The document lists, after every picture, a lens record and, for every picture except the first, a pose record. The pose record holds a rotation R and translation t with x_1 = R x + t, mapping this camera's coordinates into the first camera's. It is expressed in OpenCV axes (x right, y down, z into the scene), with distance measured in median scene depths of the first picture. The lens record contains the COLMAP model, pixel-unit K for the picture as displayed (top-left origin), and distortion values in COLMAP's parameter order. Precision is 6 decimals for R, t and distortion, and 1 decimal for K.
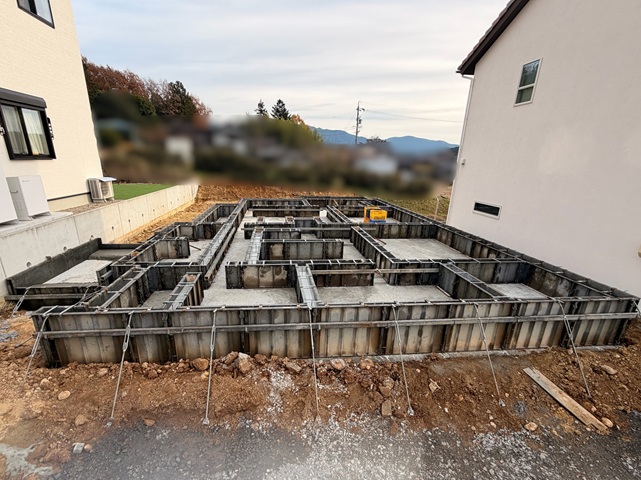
lens RADIAL K [[322.9, 0, 287.5], [0, 322.9, 240.1], [0, 0, 1]] dist [0.019068, -0.000148]
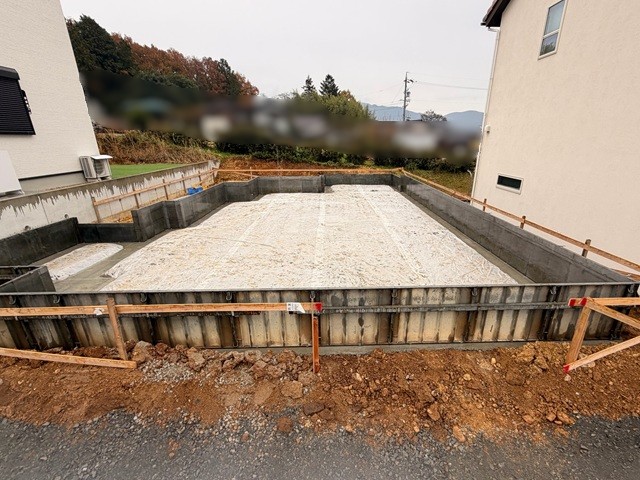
lens RADIAL K [[325.9, 0, 320.0], [0, 325.9, 240.0], [0, 0, 1]] dist [0.030534, 0.000193]
pose [[0.997205, -0.000695, -0.074708, 0.161532], [0.004696, 0.998562, 0.053397, 0.008545], [0.074564, -0.053599, 0.995775, 0.058495]]
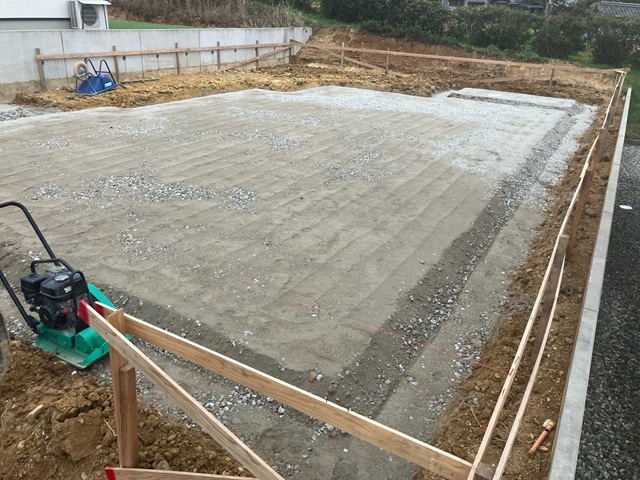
lens RADIAL K [[508.3, 0, 320.0], [0, 508.3, 240.0], [0, 0, 1]] dist [0.010218, 0.005259]
pose [[0.821393, 0.250164, -0.512574, 0.559473], [-0.168204, 0.964957, 0.201408, 0.009155], [0.544997, -0.079218, 0.834687, 0.288087]]
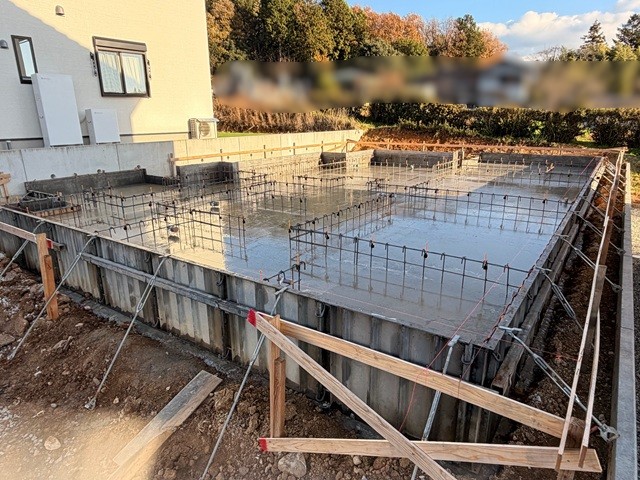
lens RADIAL K [[408.6, 0, 320.0], [0, 408.6, 240.0], [0, 0, 1]] dist [0.001786, -0.000344]
pose [[0.760939, 0.161086, -0.628509, 0.553628], [-0.138255, 0.986699, 0.085504, 0.023035], [0.633922, 0.021831, 0.773089, 0.254022]]
